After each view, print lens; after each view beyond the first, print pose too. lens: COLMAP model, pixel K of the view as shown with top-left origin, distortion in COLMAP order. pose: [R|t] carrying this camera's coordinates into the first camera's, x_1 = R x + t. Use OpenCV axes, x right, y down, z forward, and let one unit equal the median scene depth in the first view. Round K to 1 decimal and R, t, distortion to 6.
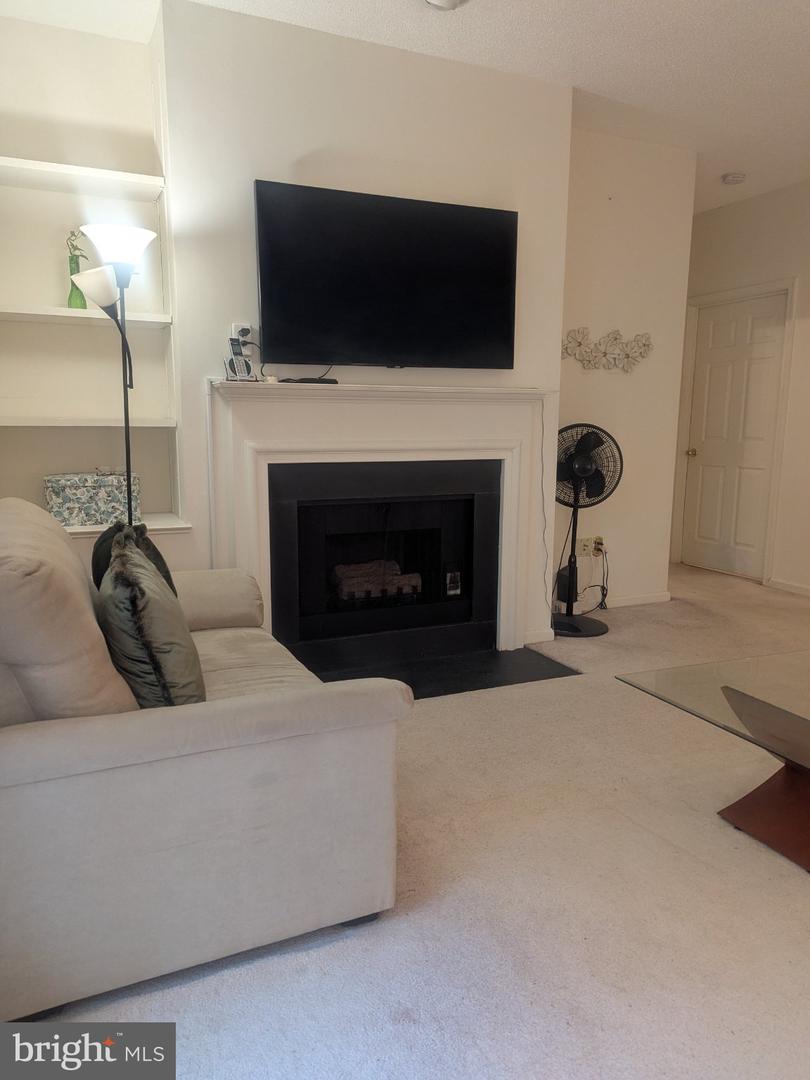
lens RADIAL K [[759.1, 0, 382.9], [0, 759.1, 535.7], [0, 0, 1]] dist [0.047534, -0.041873]
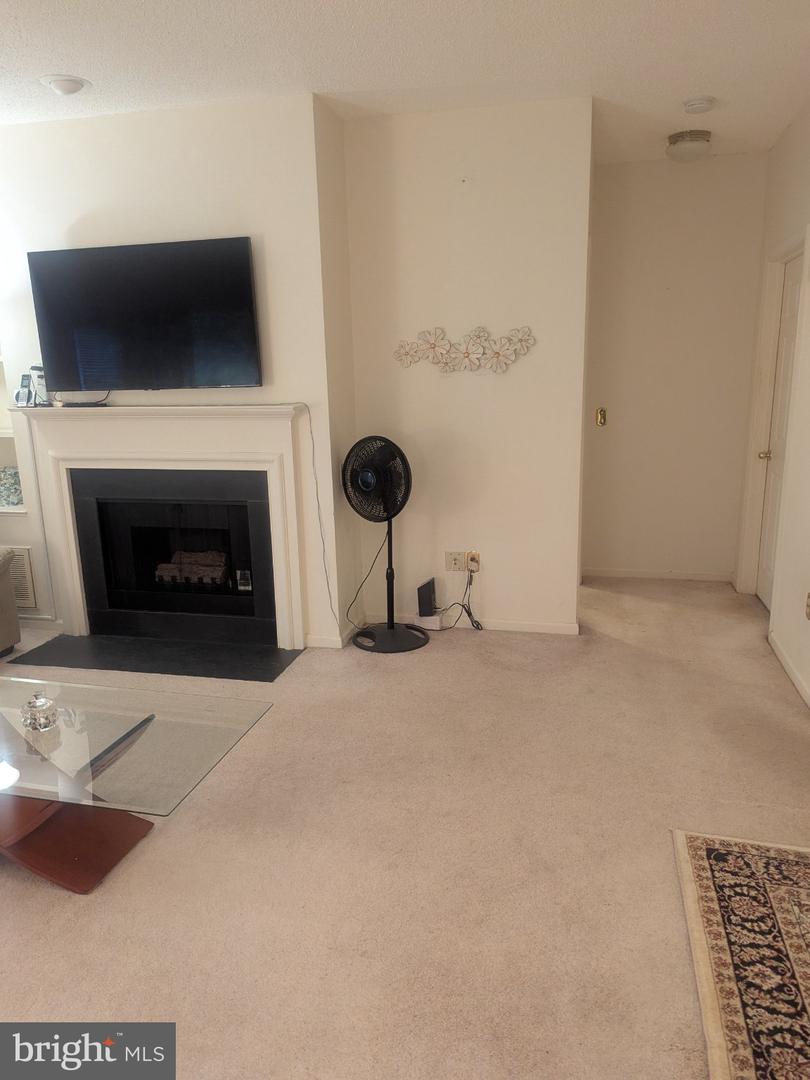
lens RADIAL K [[759.1, 0, 406.0], [0, 759.1, 544.2], [0, 0, 1]] dist [0.047534, -0.041873]
pose [[0.796833, 0.108964, -0.594293, 0.941079], [-0.066804, 0.993462, 0.092581, -0.108472], [0.600495, -0.034071, 0.798902, 0.260718]]
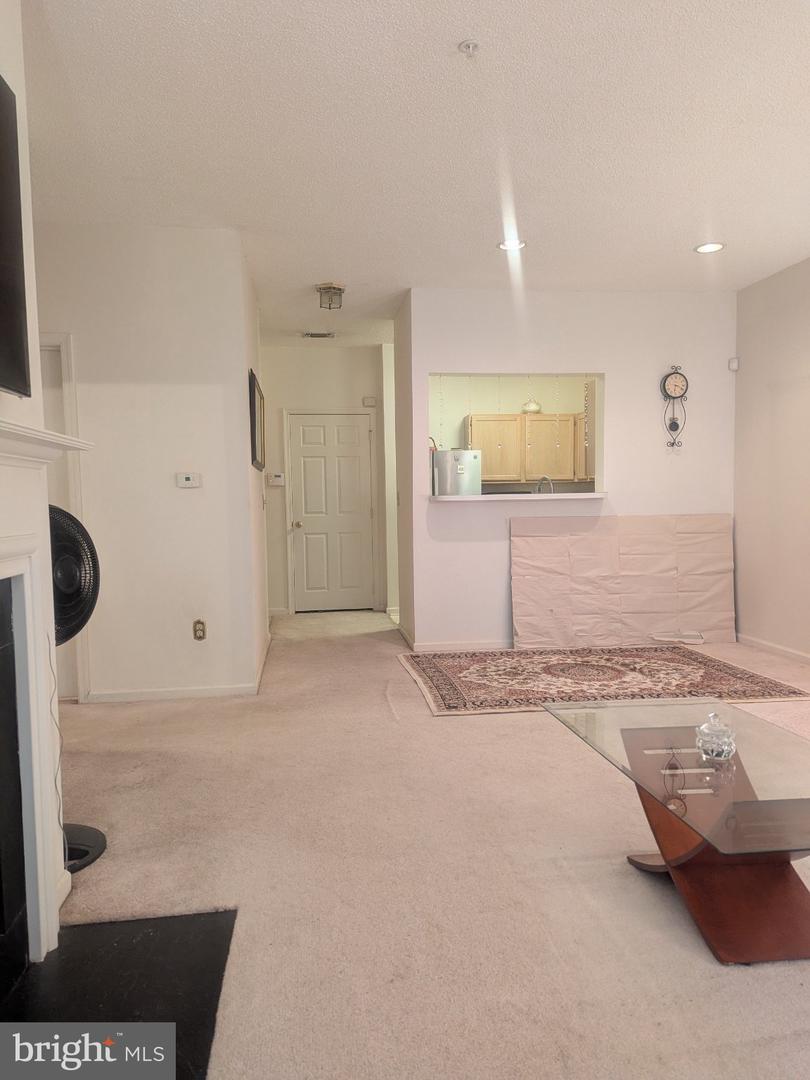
lens RADIAL K [[759.1, 0, 404.5], [0, 759.1, 539.1], [0, 0, 1]] dist [0.047534, -0.041873]
pose [[0.284757, -0.062468, 0.956562, -0.238064], [0.170632, 0.985242, 0.013546, -0.084517], [-0.943291, 0.159363, 0.291213, 0.598868]]
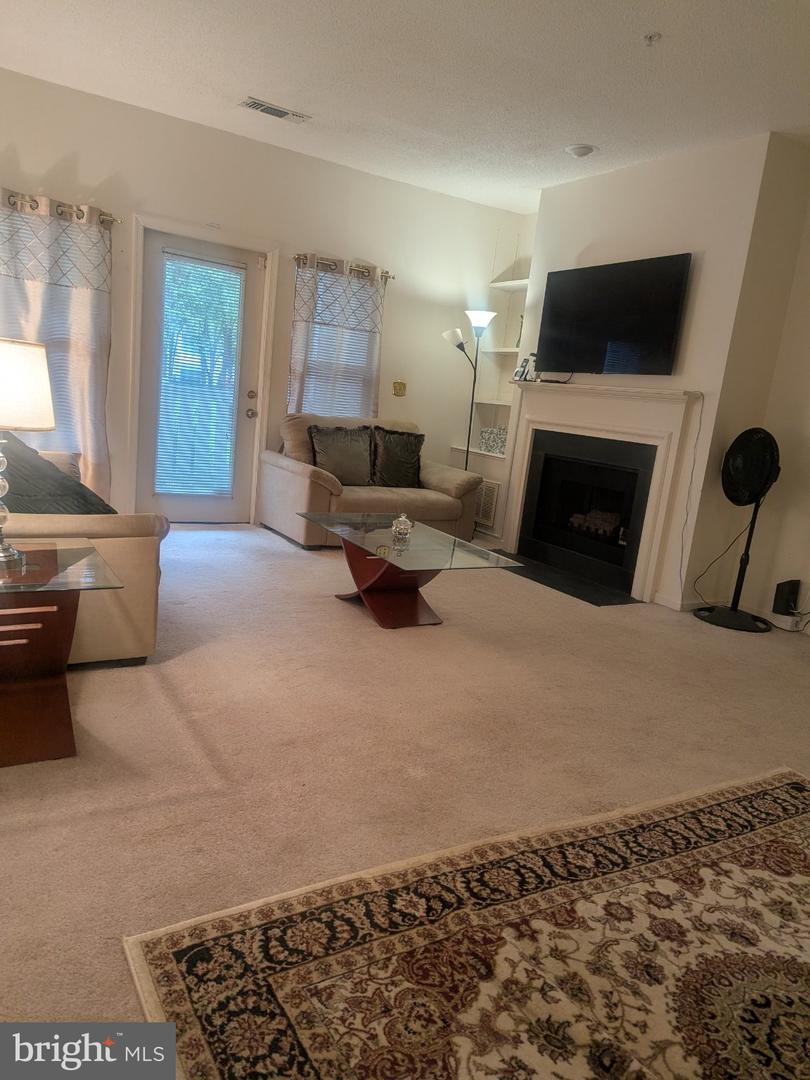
lens RADIAL K [[759.1, 0, 396.1], [0, 759.1, 538.7], [0, 0, 1]] dist [0.047534, -0.041873]
pose [[0.118581, 0.190497, -0.974500, 1.356970], [-0.260763, 0.952951, 0.154554, -0.035765], [0.958093, 0.235786, 0.162676, 0.404929]]
